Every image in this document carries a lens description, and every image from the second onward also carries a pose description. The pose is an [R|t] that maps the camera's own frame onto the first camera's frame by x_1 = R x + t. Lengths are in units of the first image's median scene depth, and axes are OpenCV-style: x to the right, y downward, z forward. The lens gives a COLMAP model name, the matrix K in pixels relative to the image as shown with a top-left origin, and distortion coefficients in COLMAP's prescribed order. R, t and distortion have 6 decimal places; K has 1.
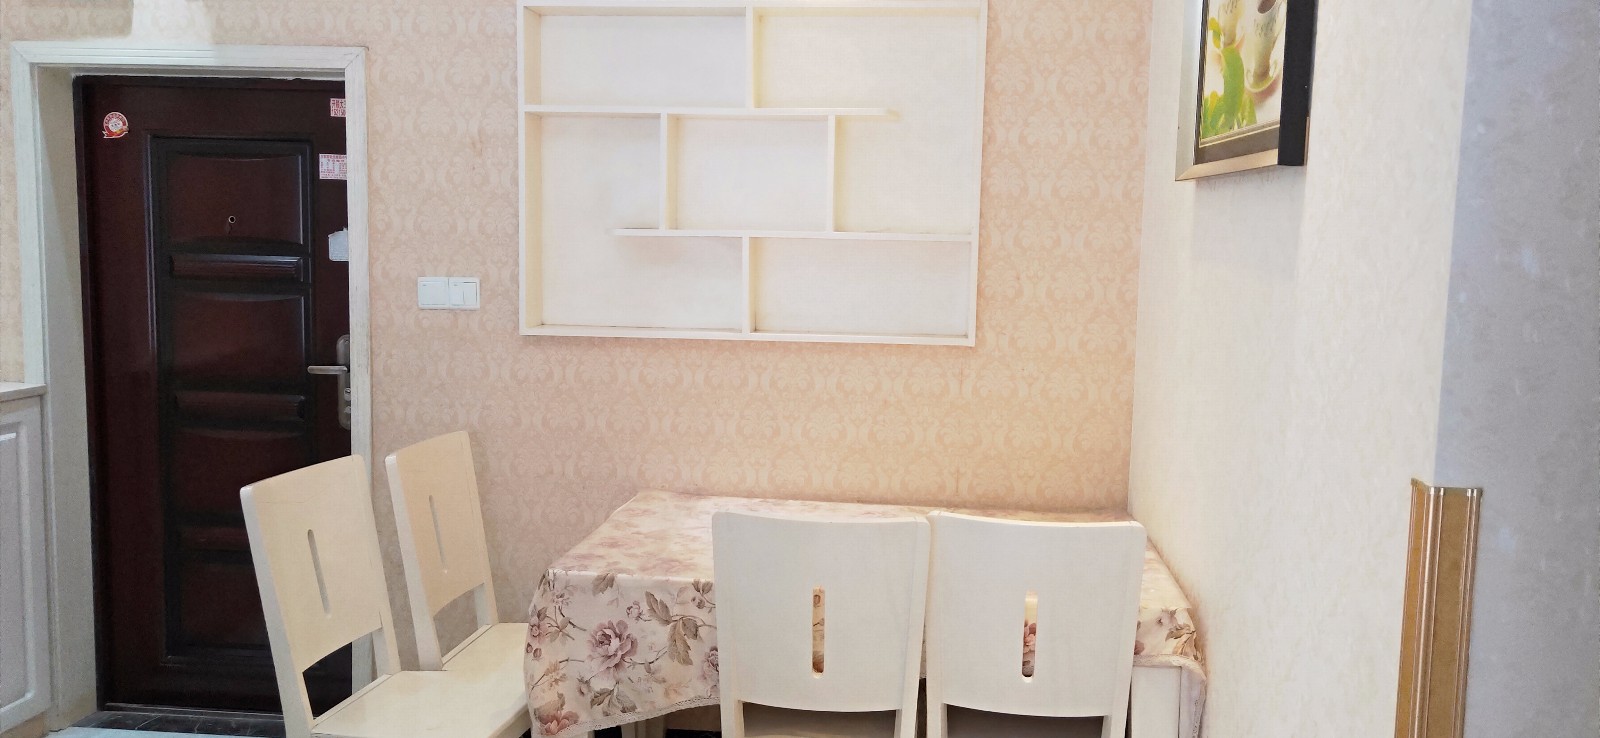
lens RADIAL K [[1228.3, 0, 799.7], [0, 1228.3, 367.5], [0, 0, 1]] dist [0.031174, 0.008773]
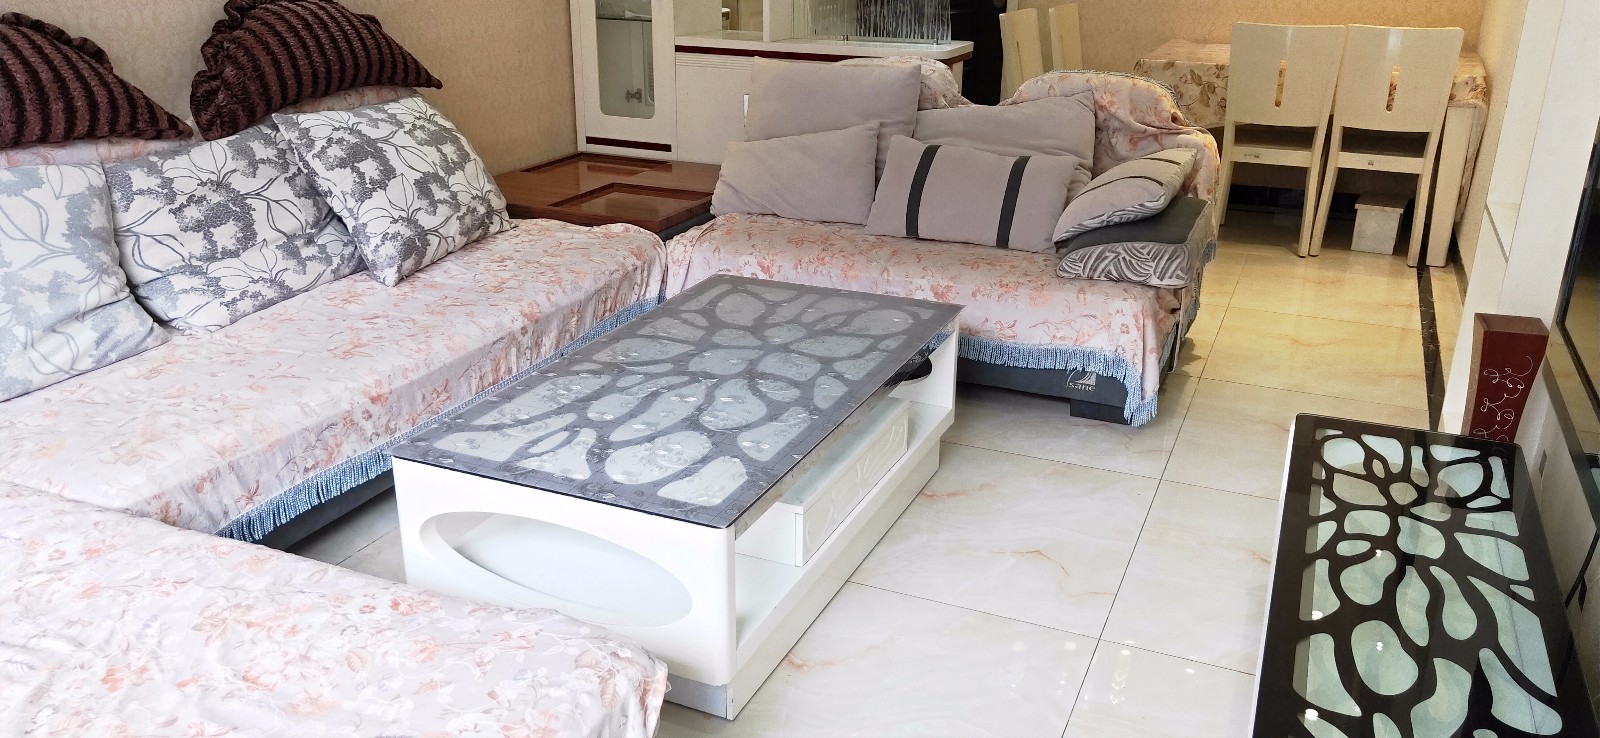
lens RADIAL K [[1228.3, 0, 800.7], [0, 1228.3, 370.4], [0, 0, 1]] dist [0.031174, 0.008773]
pose [[0.953245, 0.091344, -0.288063, -0.107594], [-0.018201, 0.968848, 0.246988, 0.174981], [0.301650, -0.230197, 0.925212, -1.240713]]
